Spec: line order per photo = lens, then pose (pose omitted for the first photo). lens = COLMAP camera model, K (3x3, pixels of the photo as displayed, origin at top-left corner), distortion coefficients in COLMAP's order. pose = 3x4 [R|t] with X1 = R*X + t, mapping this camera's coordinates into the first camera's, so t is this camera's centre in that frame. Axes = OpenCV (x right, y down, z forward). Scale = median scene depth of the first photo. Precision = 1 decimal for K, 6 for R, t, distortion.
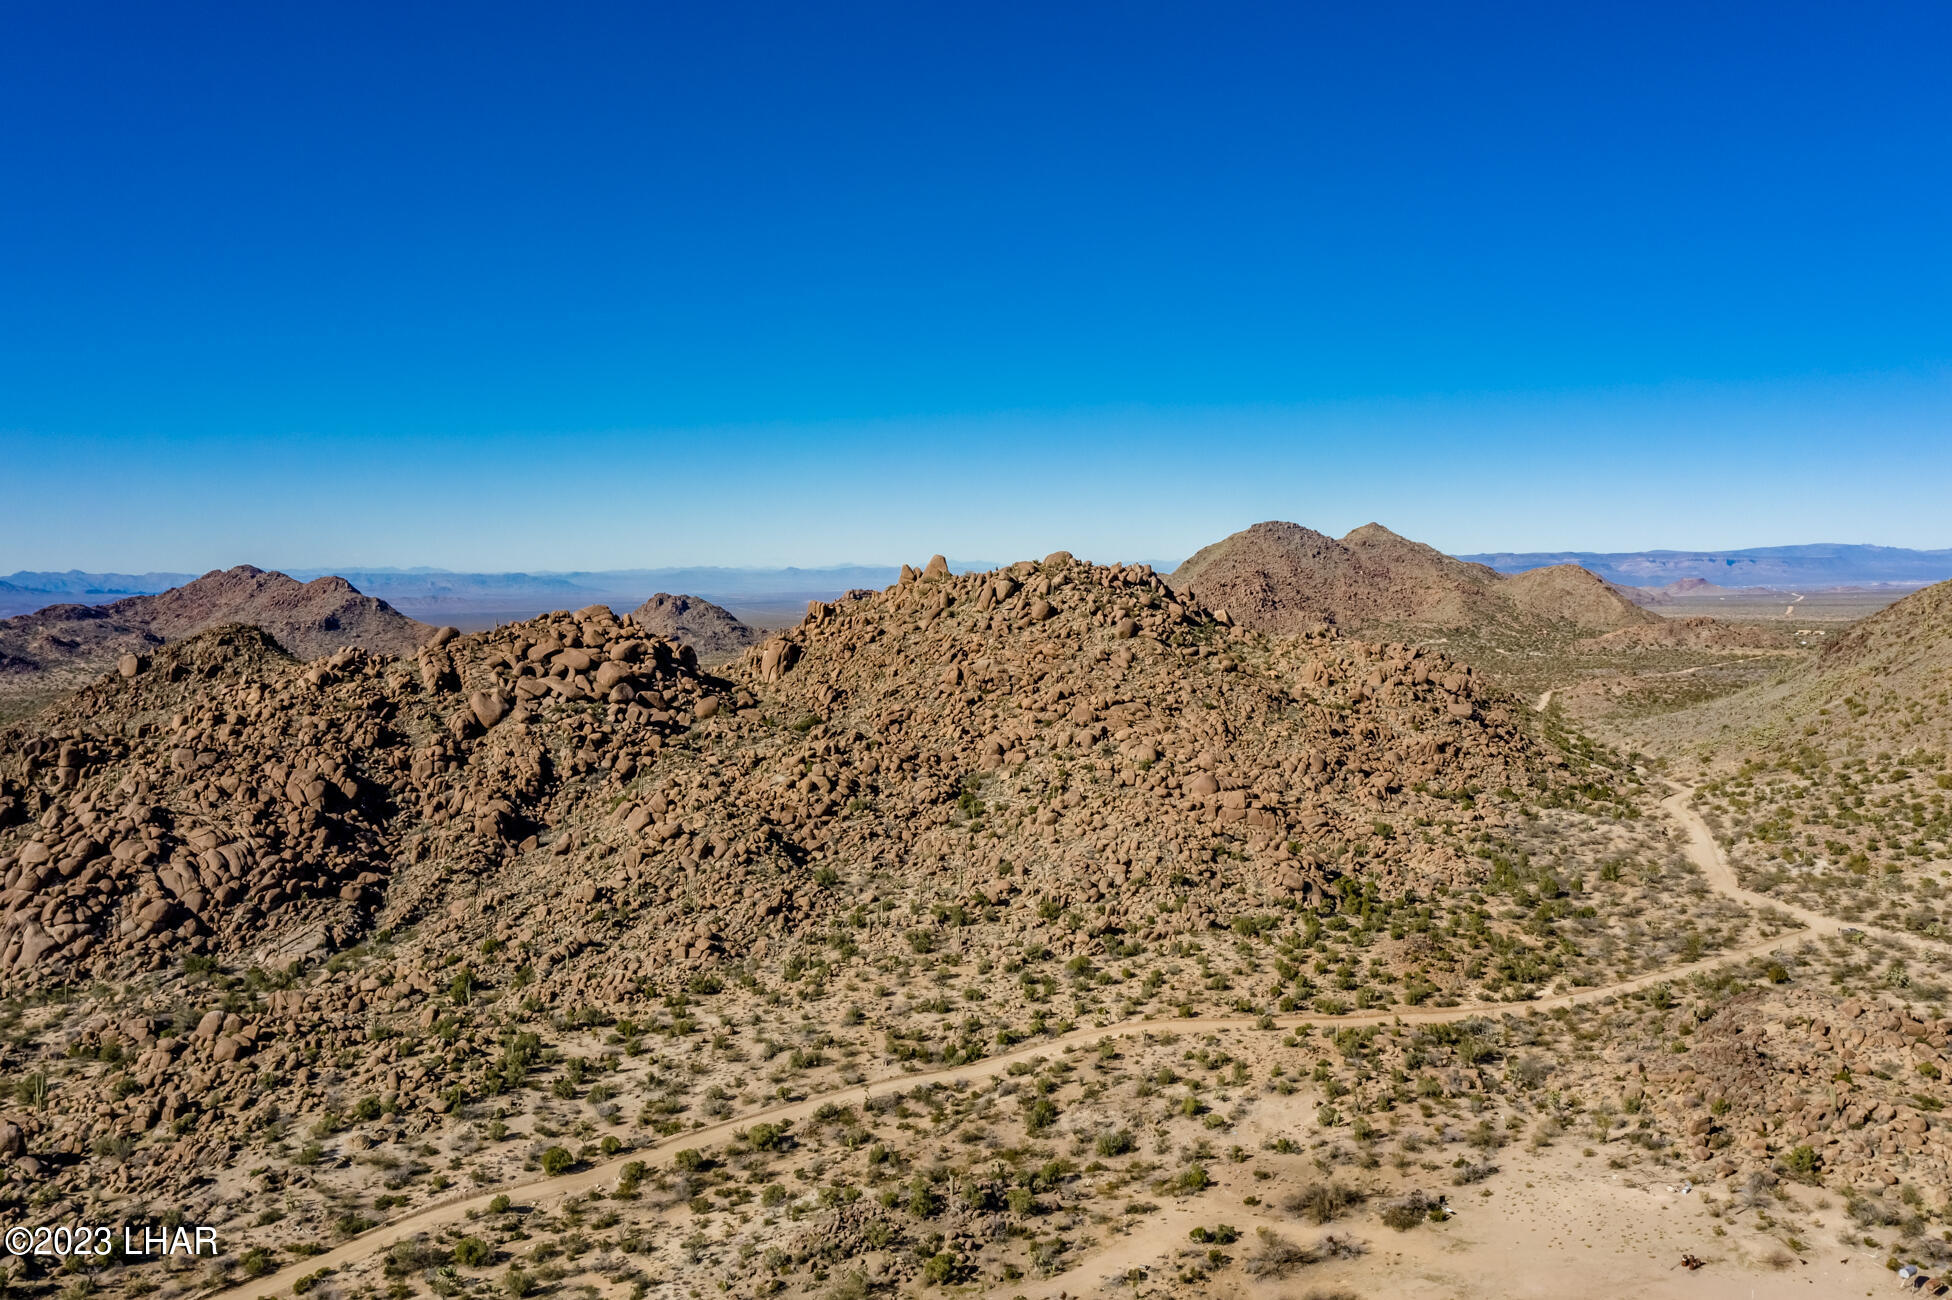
lens RADIAL K [[1614.0, 0, 978.7], [0, 1614.0, 651.1], [0, 0, 1]] dist [-0.005503, 0.008567]
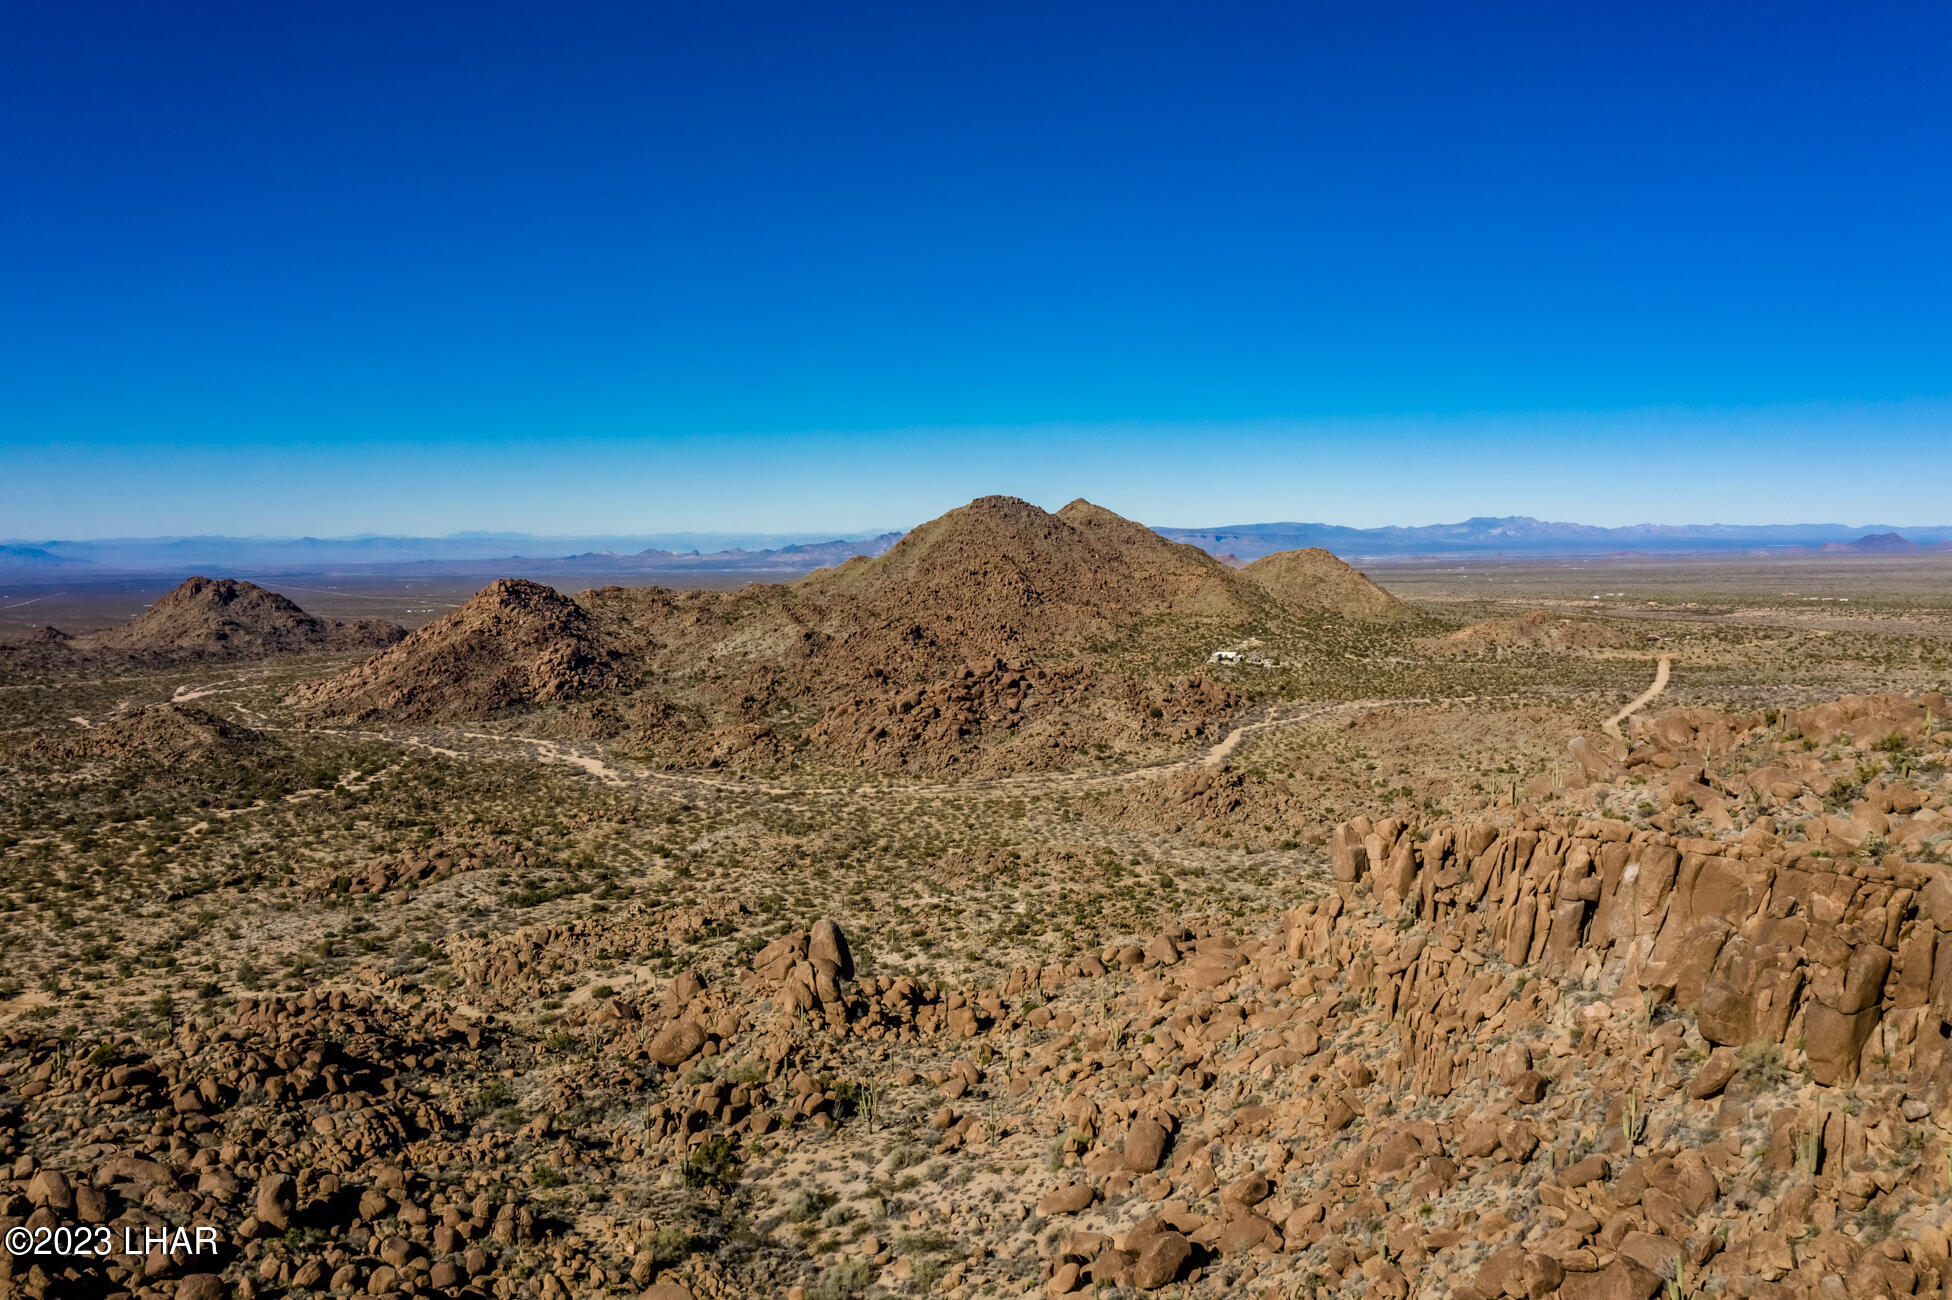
lens RADIAL K [[1549.7, 0, 973.1], [0, 1549.7, 623.9], [0, 0, 1]] dist [-0.000979, 0.003463]
pose [[0.957774, -0.010723, 0.287321, -0.340860], [0.010023, 0.999942, 0.003907, -0.082663], [-0.287347, -0.000862, 0.957826, 1.121236]]
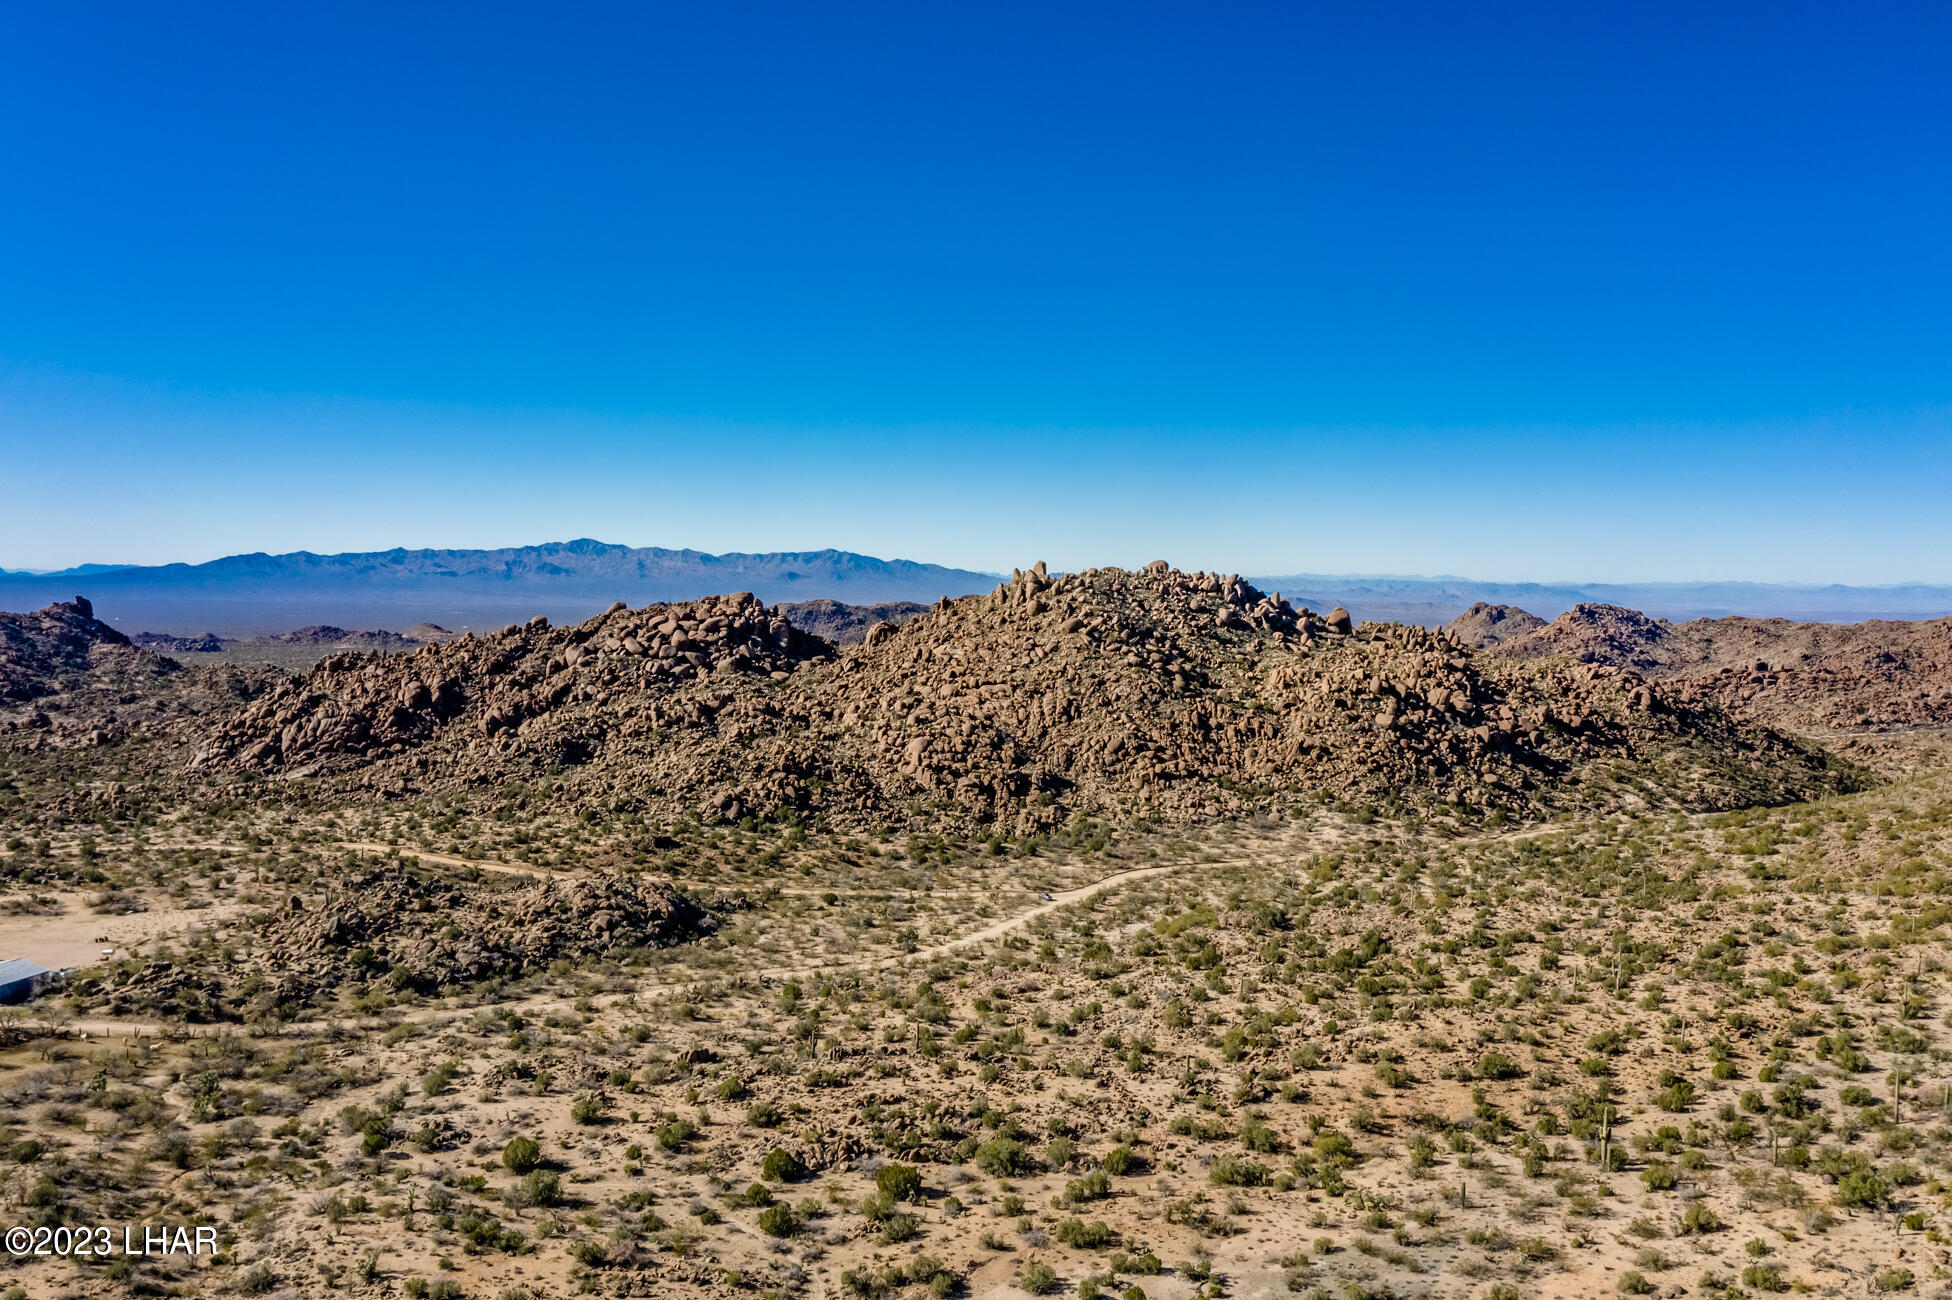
lens RADIAL K [[1549.7, 0, 985.5], [0, 1549.7, 645.8], [0, 0, 1]] dist [-0.000979, 0.003463]
pose [[0.811639, 0.049533, -0.582055, 0.806244], [-0.053768, 0.998503, 0.009996, -0.007543], [0.581679, 0.023183, 0.813088, 0.062223]]
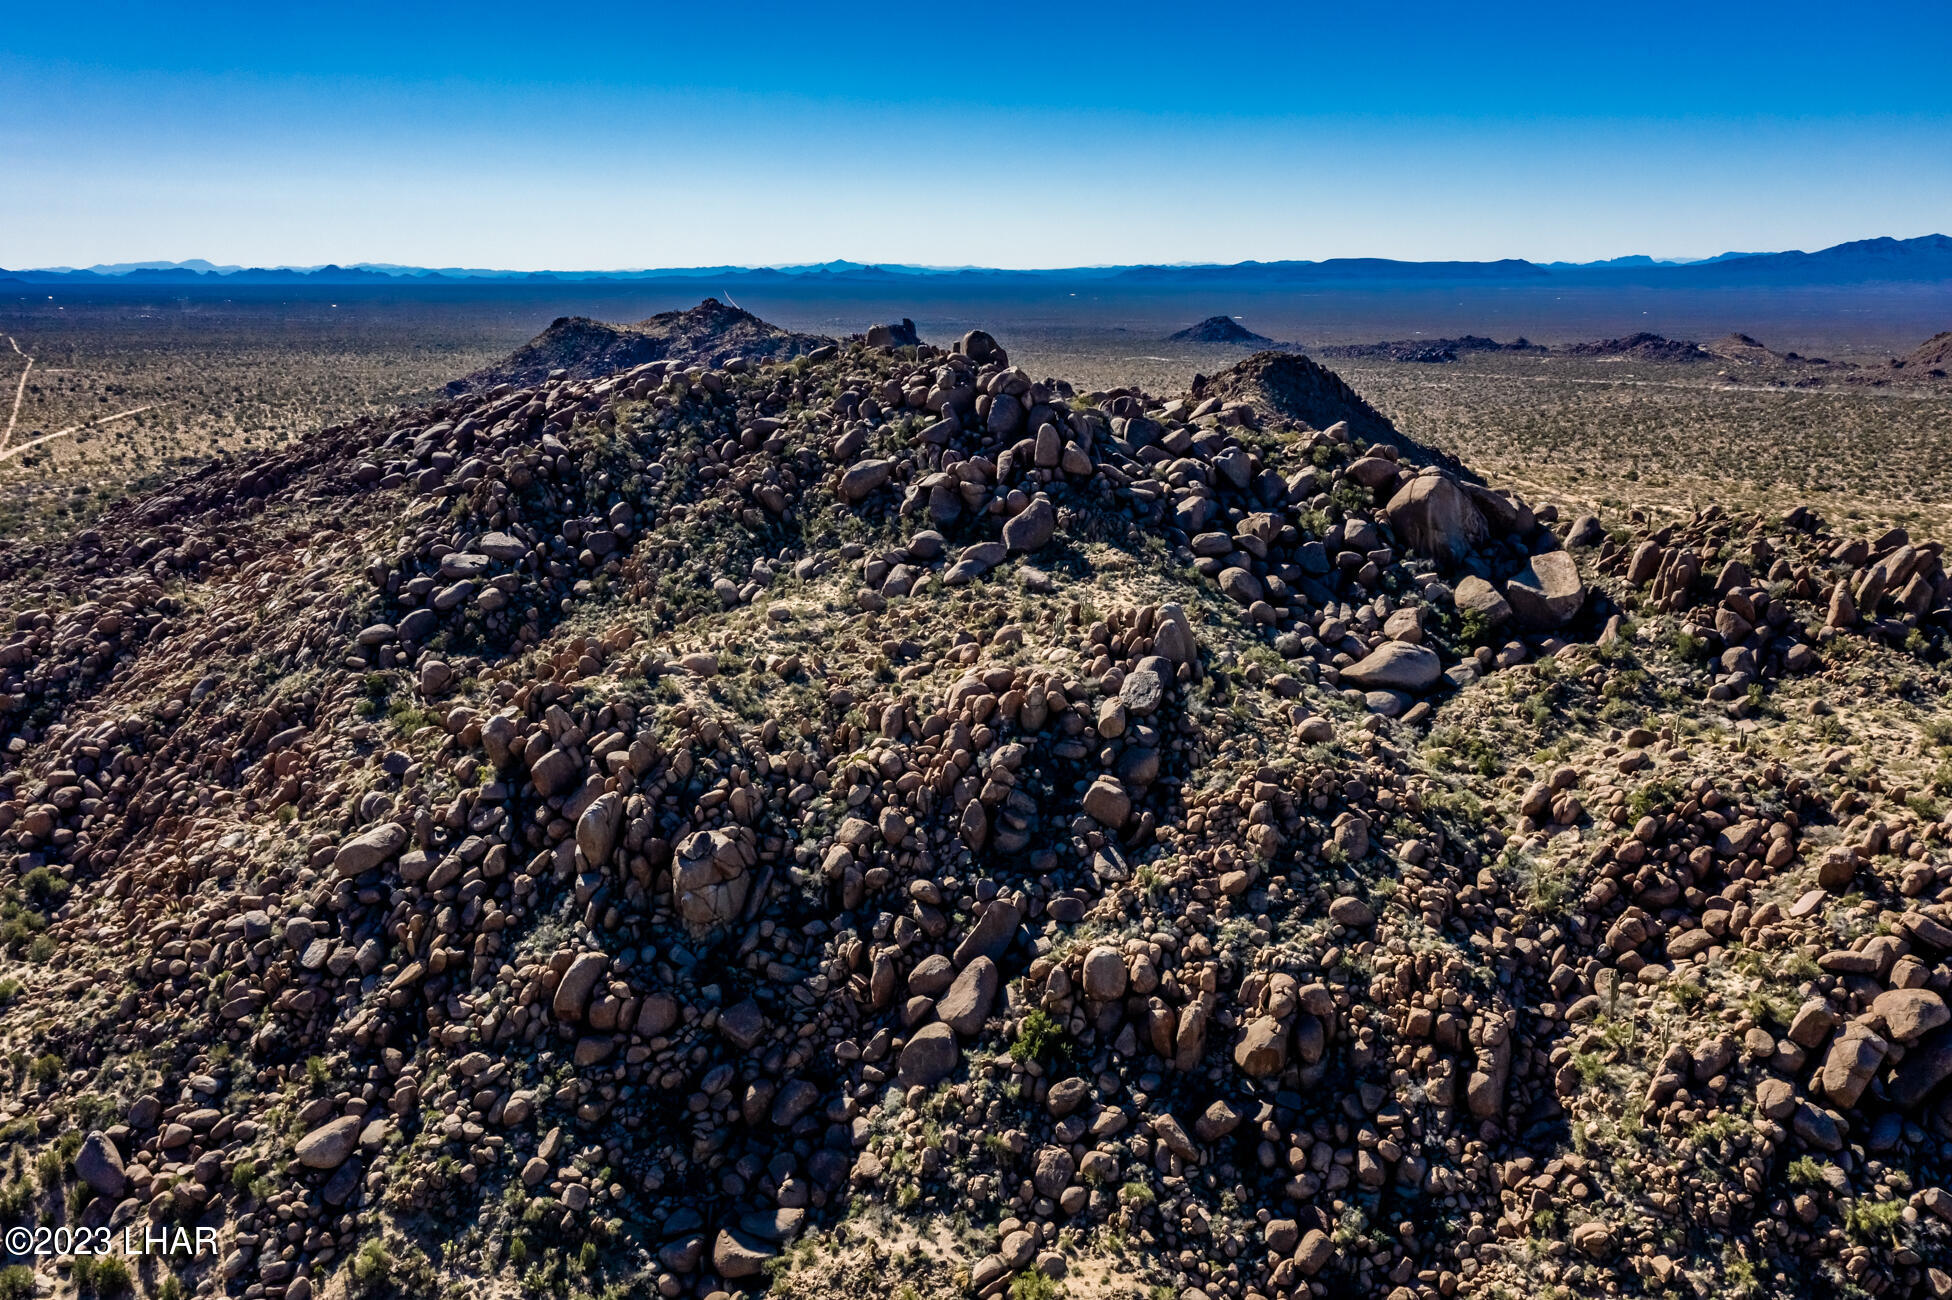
lens RADIAL K [[1549.7, 0, 975.4], [0, 1549.7, 647.2], [0, 0, 1]] dist [-0.000979, 0.003463]
pose [[-0.029189, 0.257311, -0.965888, 0.755119], [-0.048147, 0.964816, 0.258480, -0.125539], [0.998414, 0.054050, -0.015773, 1.391262]]
